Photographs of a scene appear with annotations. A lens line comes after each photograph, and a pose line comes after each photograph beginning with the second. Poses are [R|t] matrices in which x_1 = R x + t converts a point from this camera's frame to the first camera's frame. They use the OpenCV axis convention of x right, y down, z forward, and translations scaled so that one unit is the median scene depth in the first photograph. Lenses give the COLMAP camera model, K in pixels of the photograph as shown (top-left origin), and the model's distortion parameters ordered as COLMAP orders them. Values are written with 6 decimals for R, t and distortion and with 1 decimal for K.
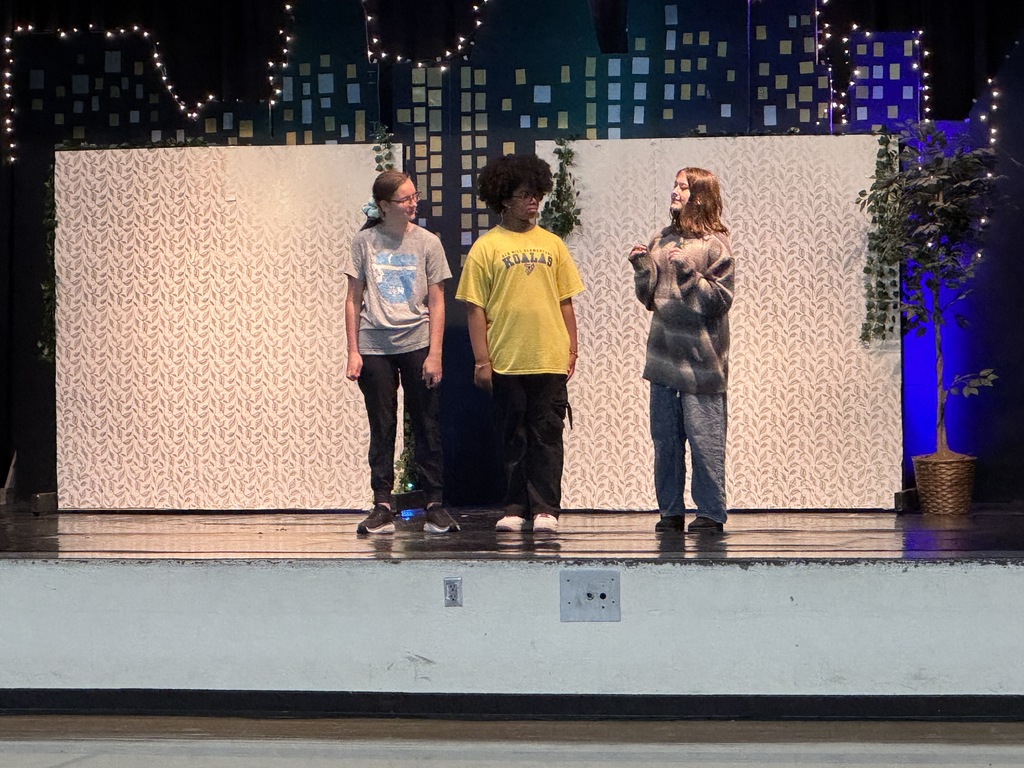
lens RADIAL K [[4866.5, 0, 506.9], [0, 4866.5, 374.0], [0, 0, 1]] dist [-0.229536, 0.000000]
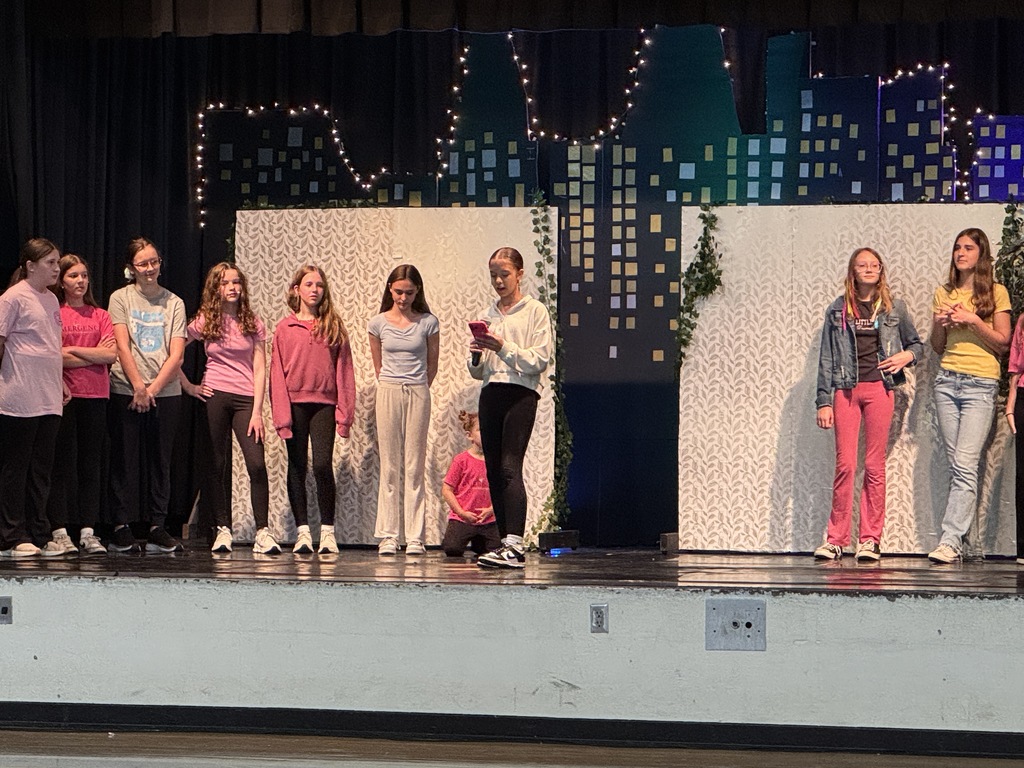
lens RADIAL K [[3549.5, 0, 508.1], [0, 3549.5, 377.8], [0, 0, 1]] dist [-0.036319, 0.000000]
pose [[0.999232, 0.019250, -0.034129, -0.004781], [-0.020298, 0.999324, -0.030641, 0.014016], [0.033516, 0.031310, 0.998948, 0.207091]]
